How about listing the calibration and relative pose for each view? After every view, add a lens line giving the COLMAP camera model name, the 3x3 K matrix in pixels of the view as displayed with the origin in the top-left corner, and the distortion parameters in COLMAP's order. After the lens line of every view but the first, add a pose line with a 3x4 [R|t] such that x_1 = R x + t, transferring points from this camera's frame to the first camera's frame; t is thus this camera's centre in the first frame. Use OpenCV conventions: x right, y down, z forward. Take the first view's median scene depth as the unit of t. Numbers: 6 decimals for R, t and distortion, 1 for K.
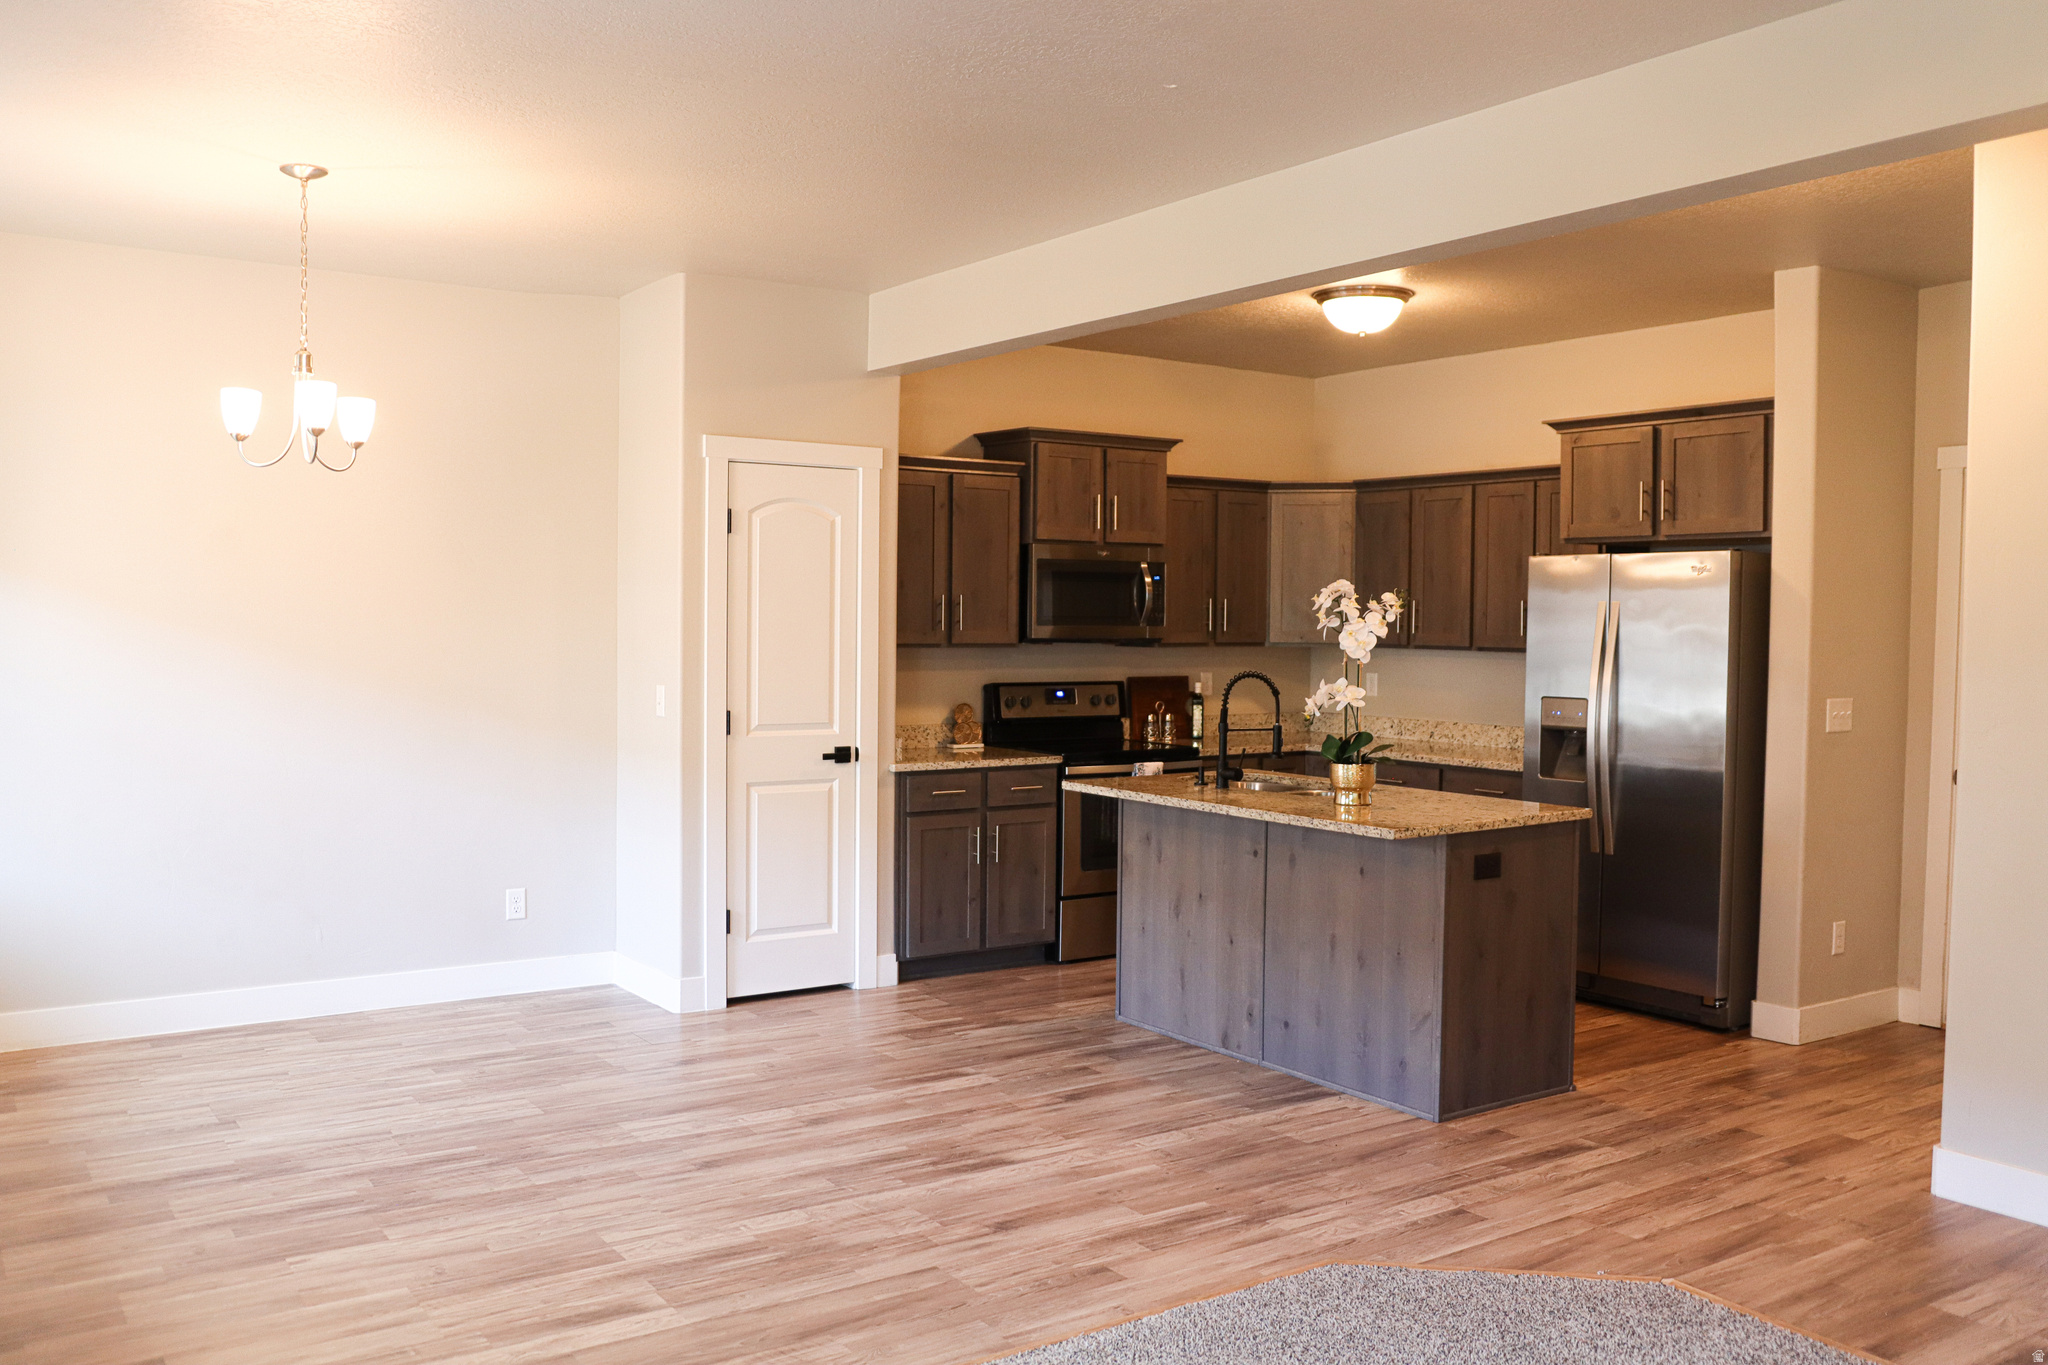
lens RADIAL K [[1691.8, 0, 1024.0], [0, 1691.8, 682.5], [0, 0, 1]] dist [-0.071084, 0.005032]
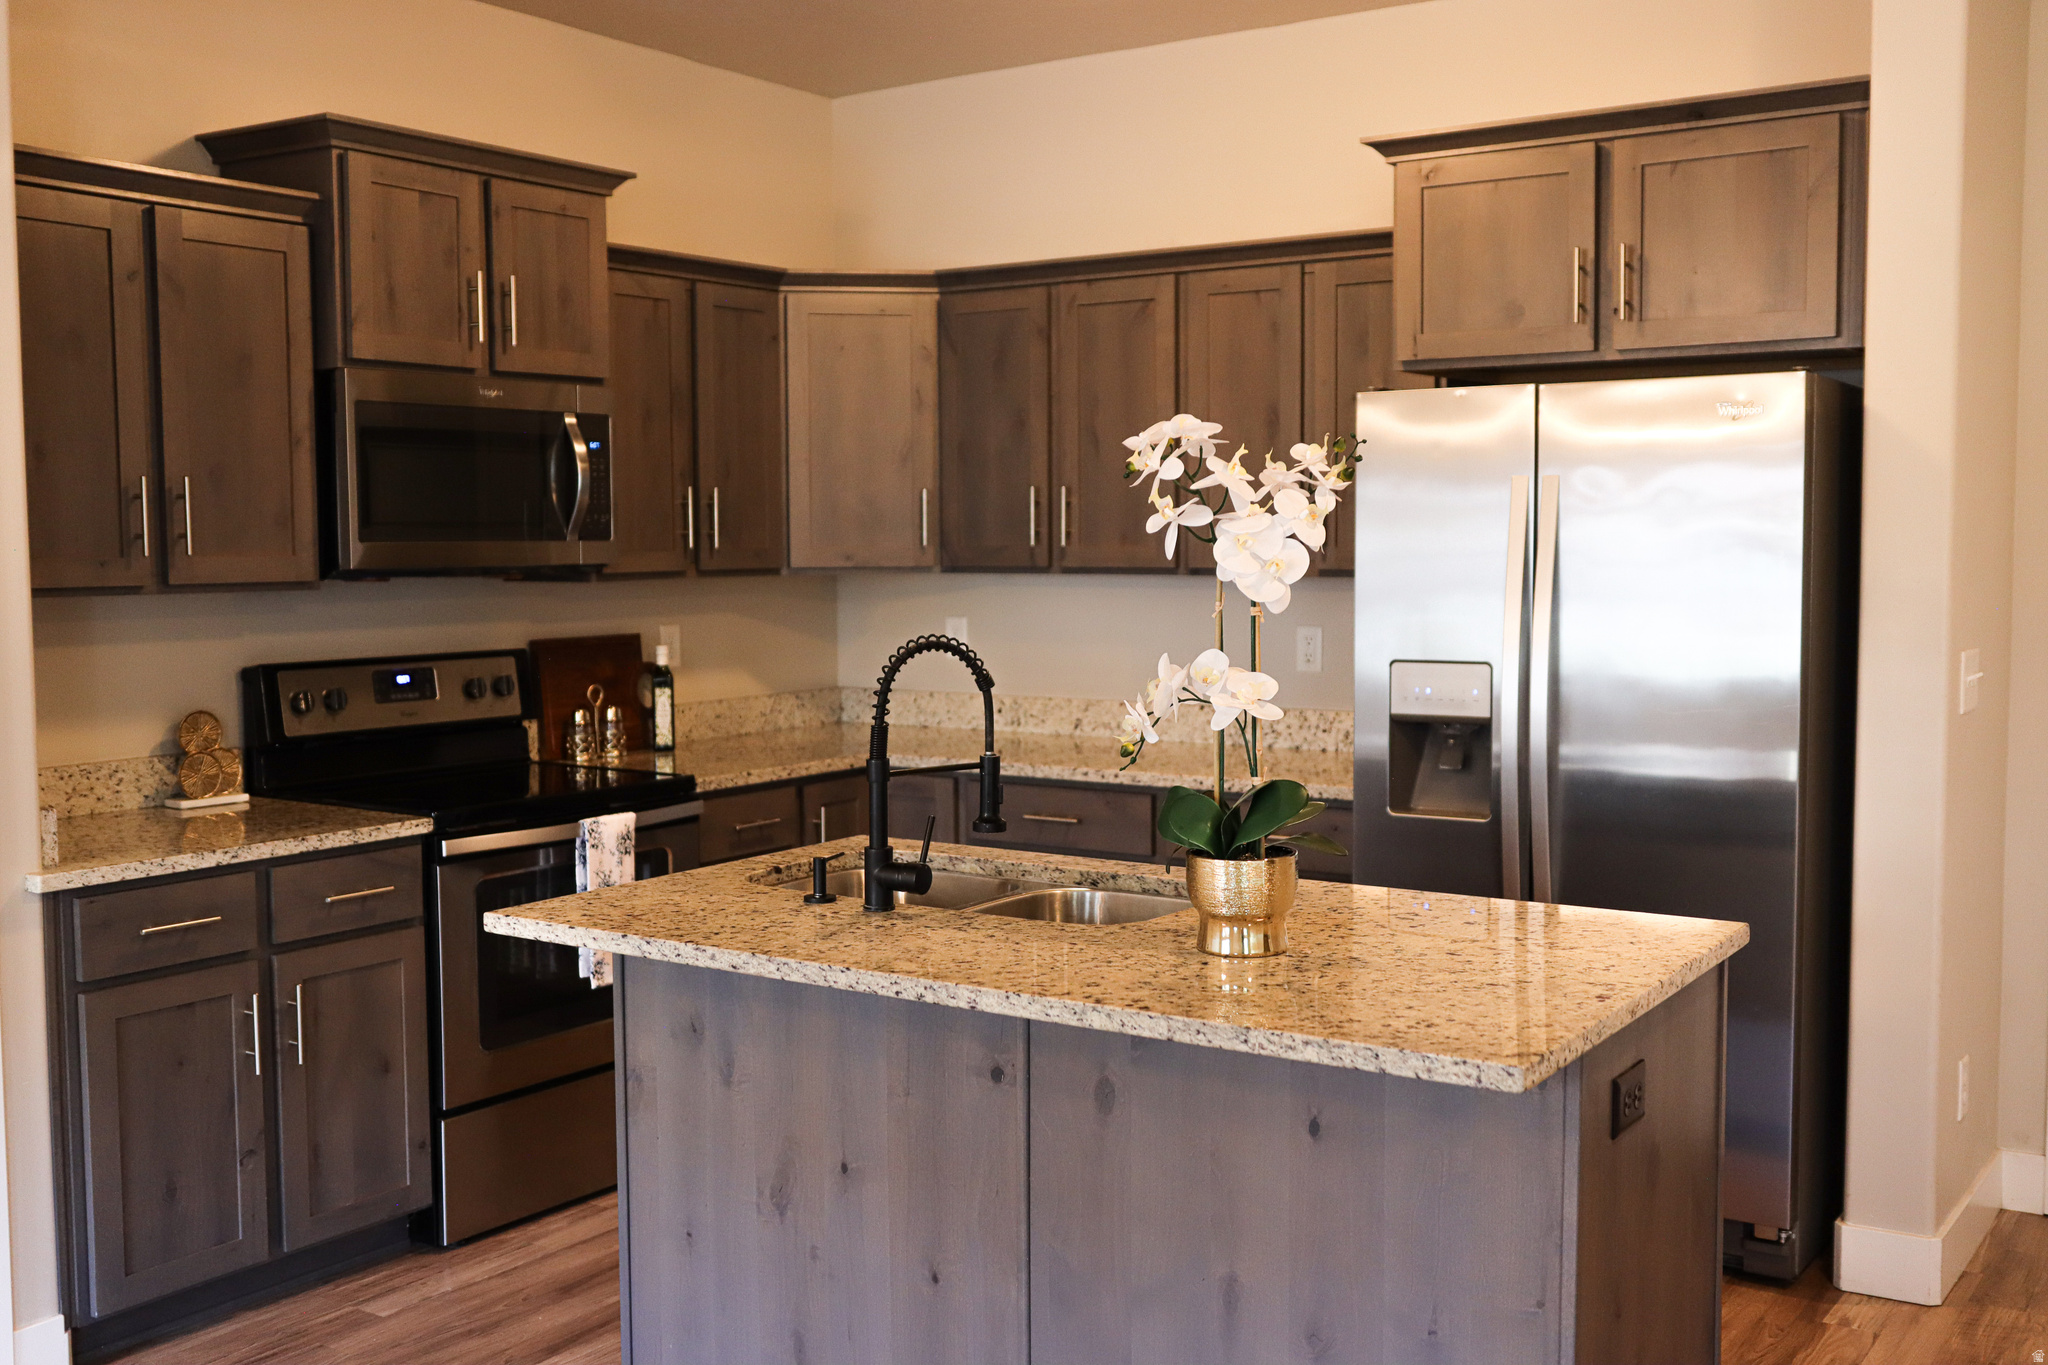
lens RADIAL K [[2022.3, 0, 1024.0], [0, 2022.3, 682.5], [0, 0, 1]] dist [-0.060318, 0.122167]
pose [[0.930274, -0.040796, 0.364591, -0.026843], [0.028284, 0.998815, 0.039596, -0.011670], [-0.365775, -0.026523, 0.930325, 0.414950]]
